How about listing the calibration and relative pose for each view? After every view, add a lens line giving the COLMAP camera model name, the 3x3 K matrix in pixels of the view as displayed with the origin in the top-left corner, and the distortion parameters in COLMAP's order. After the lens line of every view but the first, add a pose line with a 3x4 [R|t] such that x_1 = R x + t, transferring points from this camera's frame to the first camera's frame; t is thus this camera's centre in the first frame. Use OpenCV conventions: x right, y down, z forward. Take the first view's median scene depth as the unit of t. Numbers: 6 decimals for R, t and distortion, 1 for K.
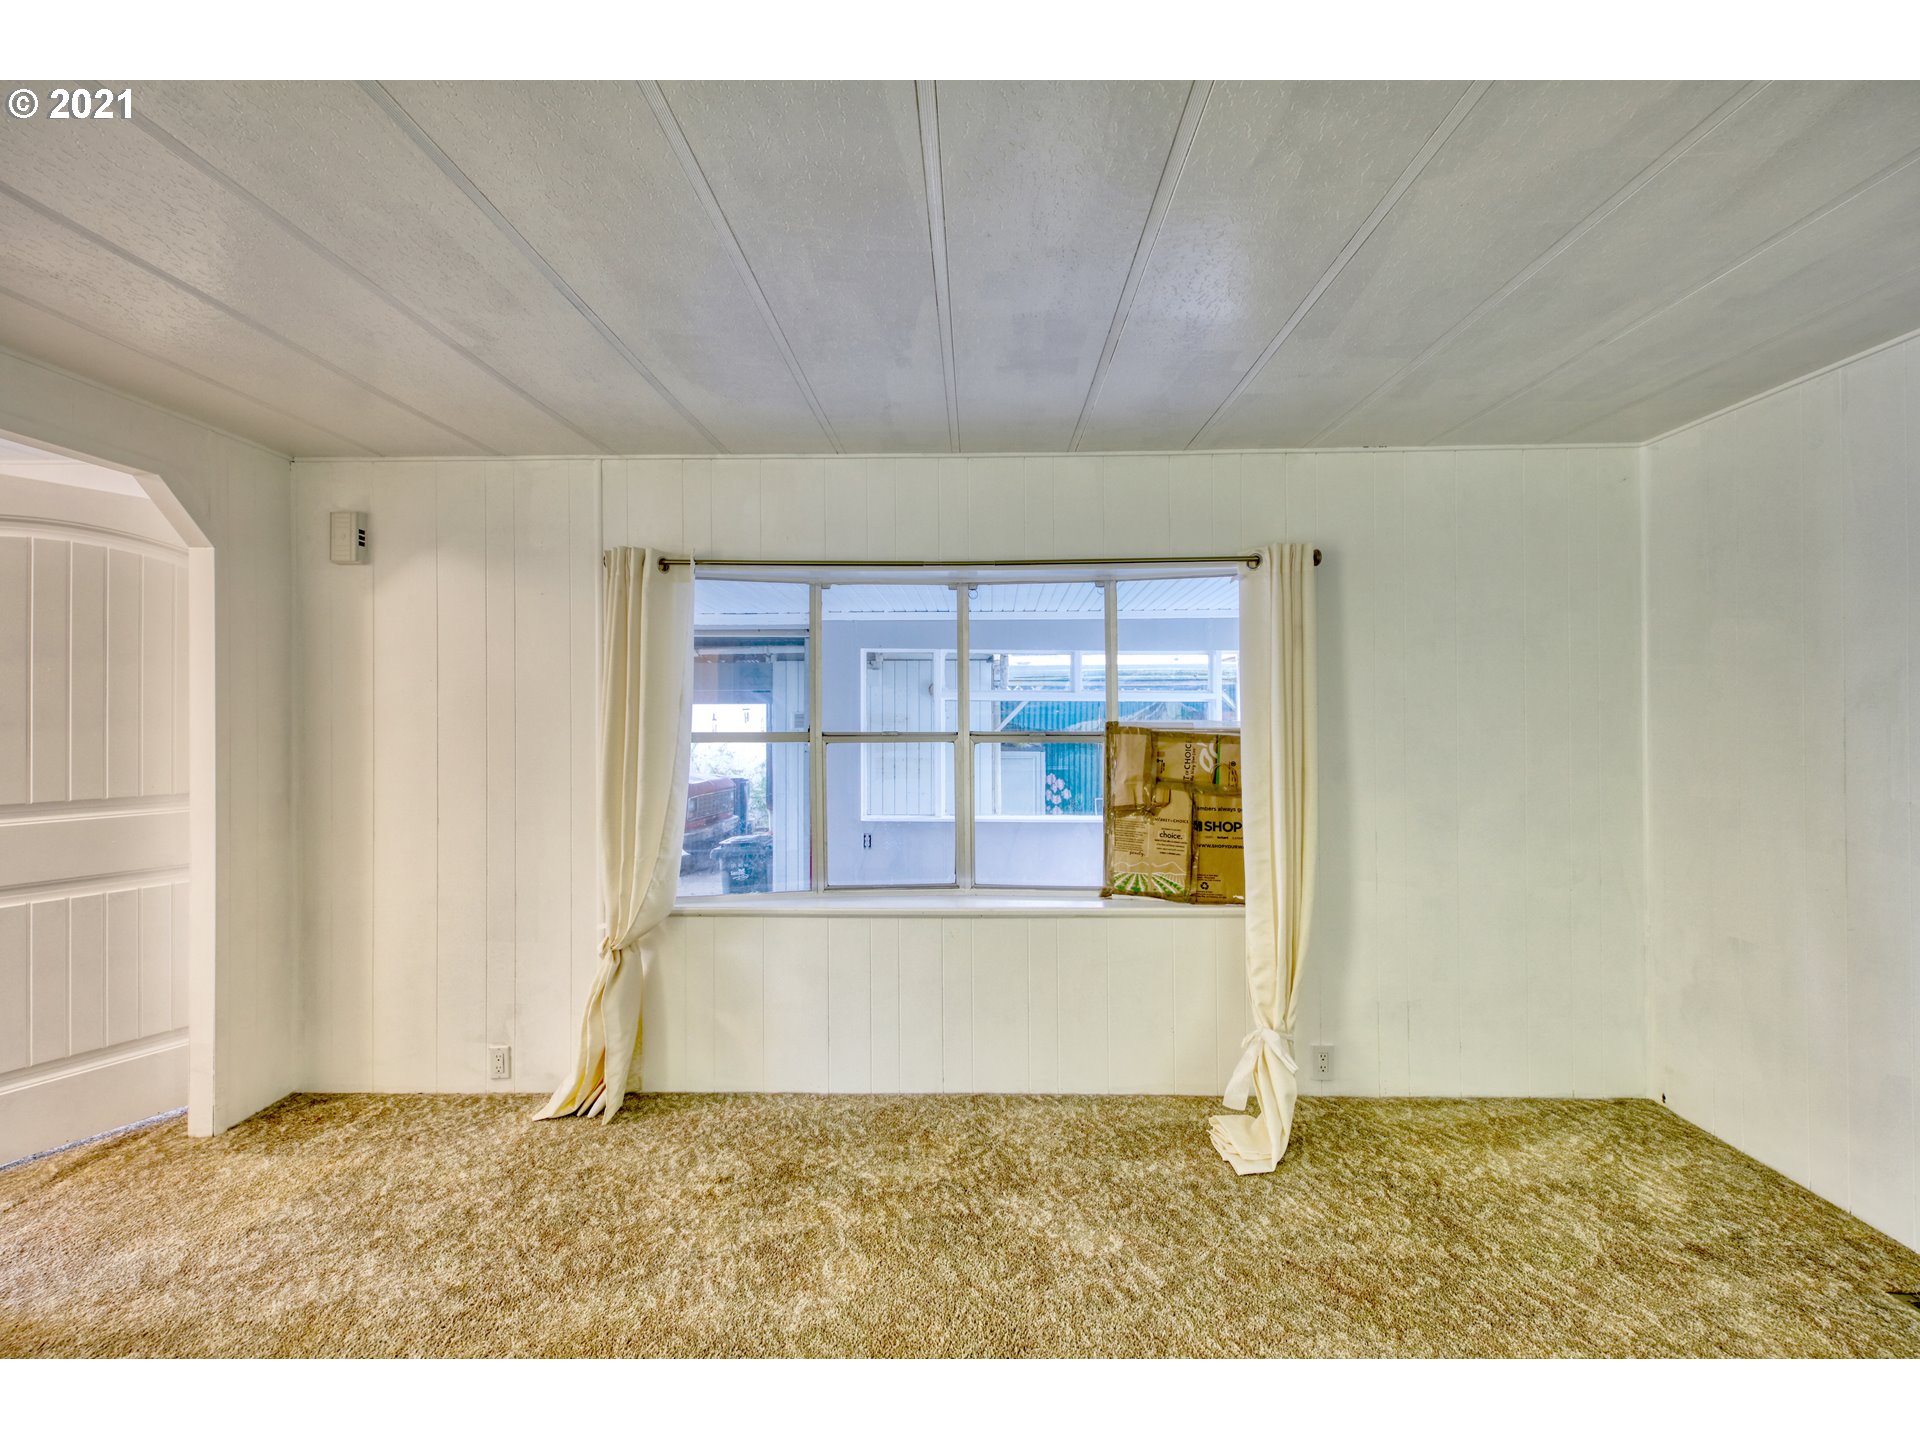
lens RADIAL K [[816.8, 0, 961.7], [0, 816.8, 713.0], [0, 0, 1]] dist [0.014979, -0.007384]
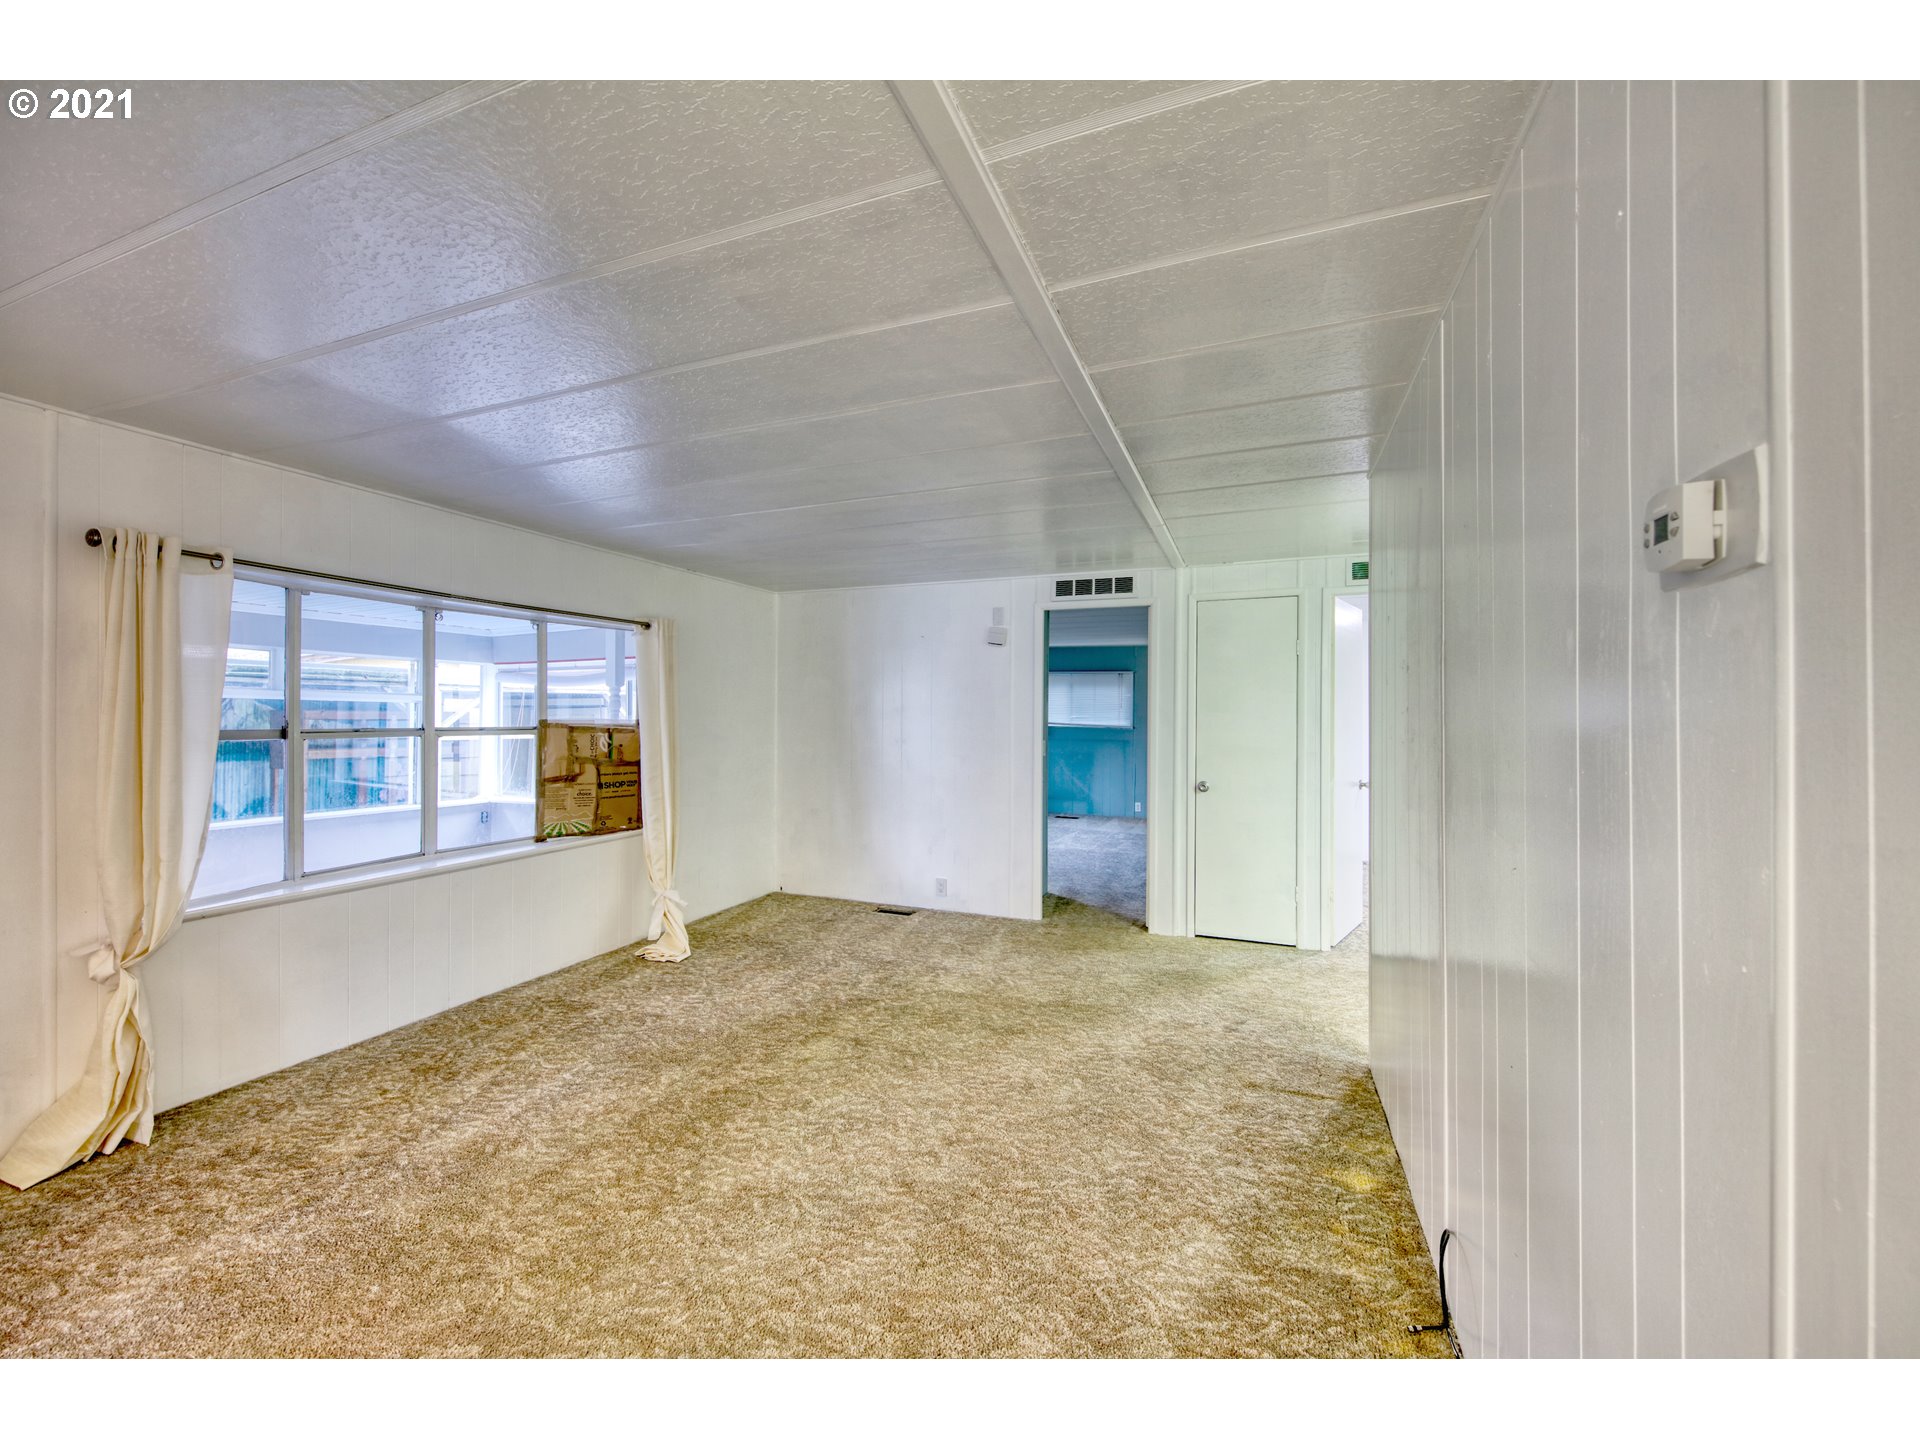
lens RADIAL K [[753.2, 0, 967.6], [0, 753.2, 710.0], [0, 0, 1]] dist [0.014315, -0.007545]
pose [[0.342025, 0.013315, 0.939596, -0.876194], [-0.008883, 0.999901, -0.010936, 0.001798], [-0.939649, -0.004606, 0.342109, -0.167727]]
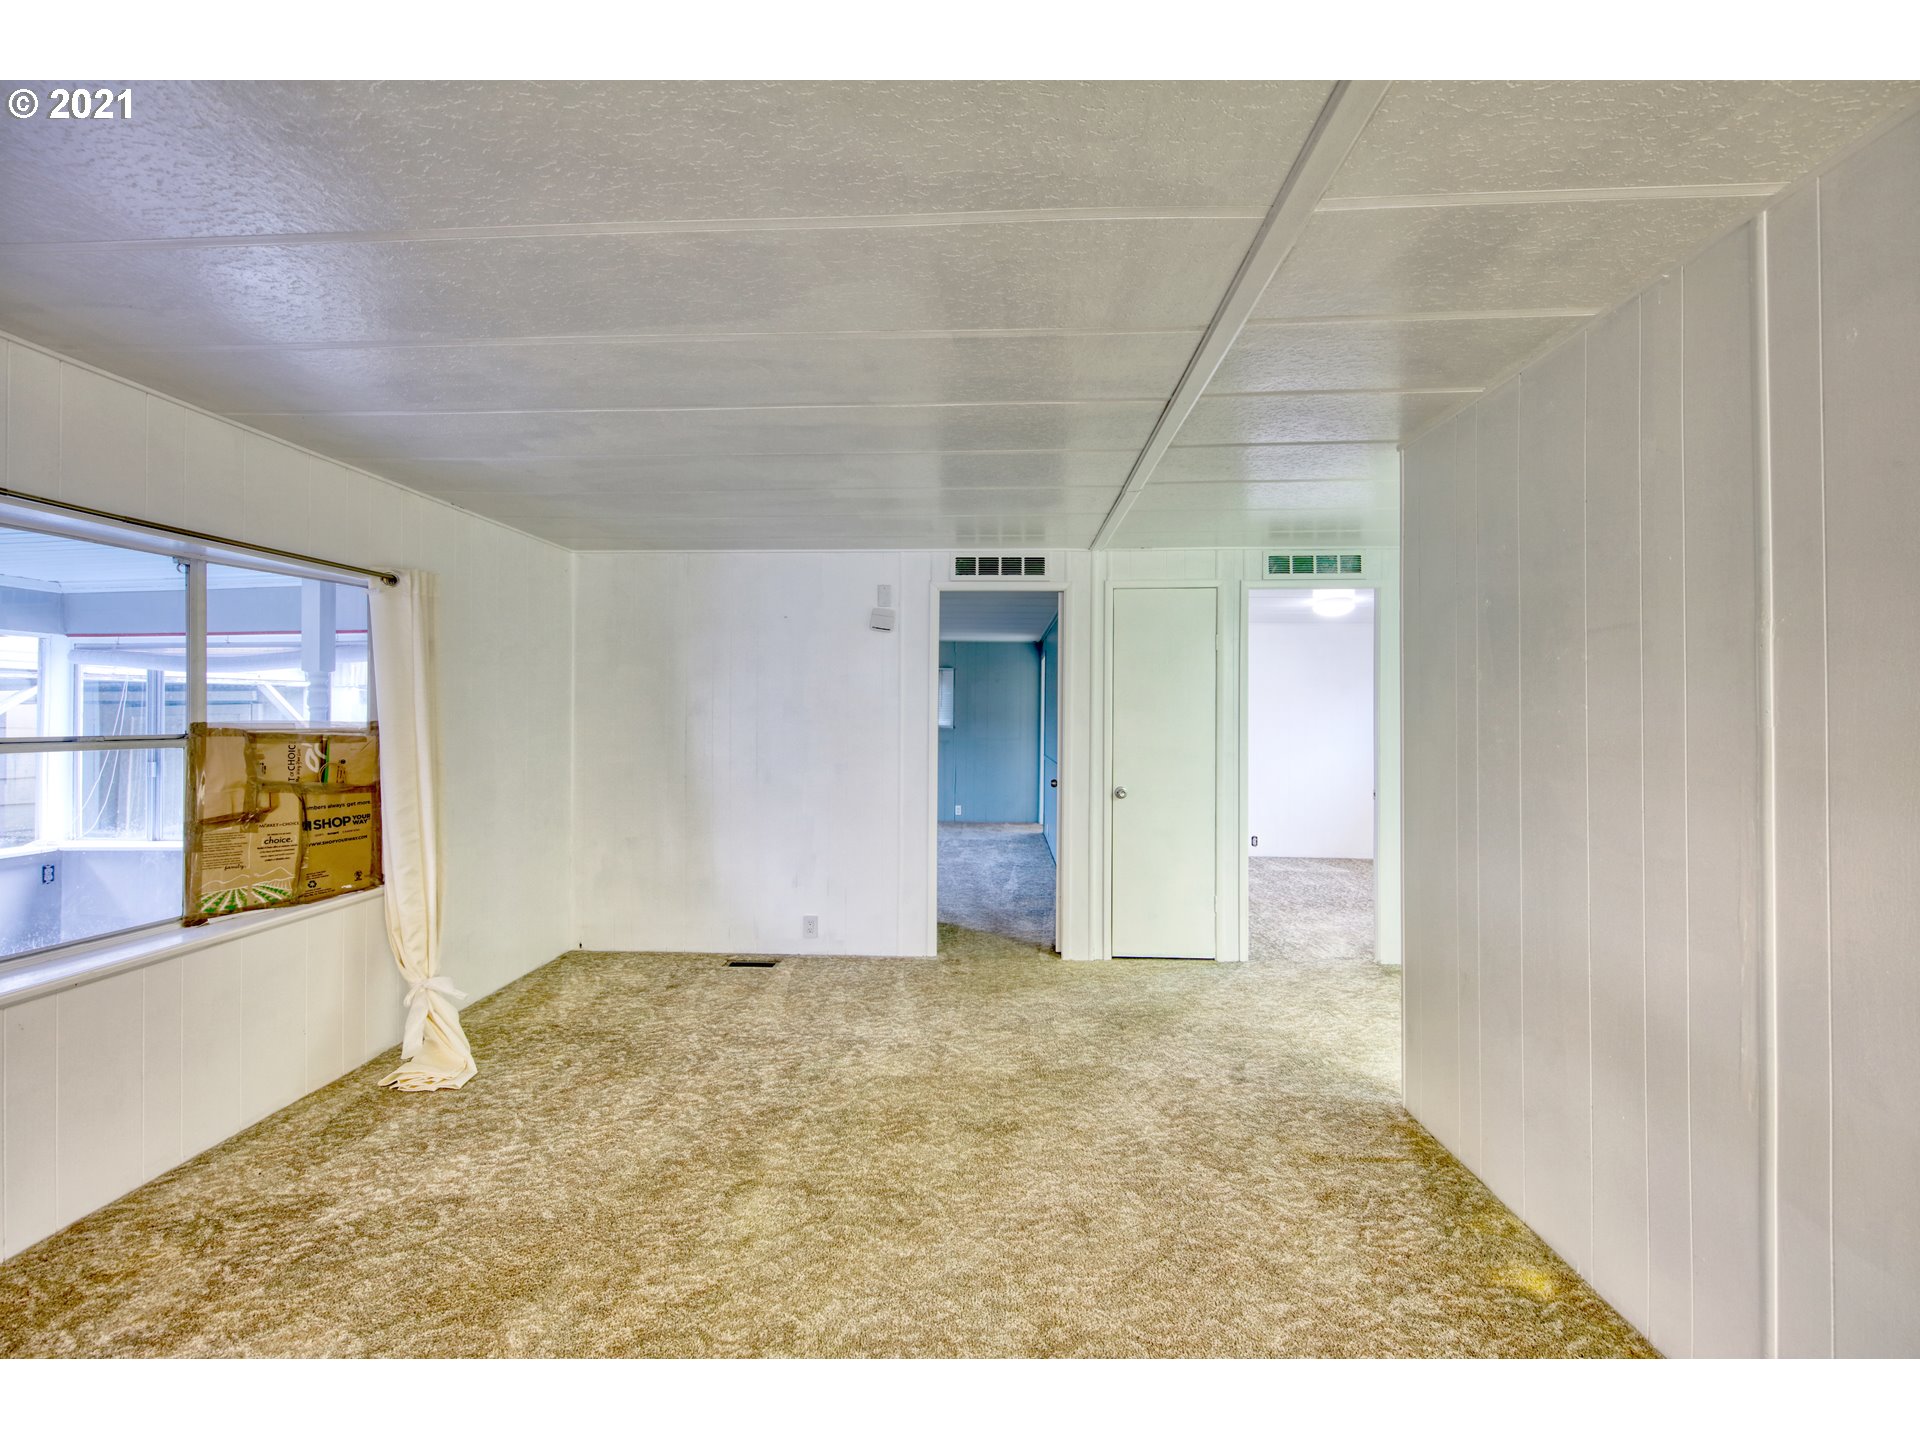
lens RADIAL K [[753.2, 0, 967.6], [0, 753.2, 710.0], [0, 0, 1]] dist [0.014315, -0.007545]
pose [[0.018843, 0.011743, 0.999753, -0.657850], [-0.006122, 0.999914, -0.011629, 0.001602], [-0.999804, -0.005901, 0.018914, 0.180133]]
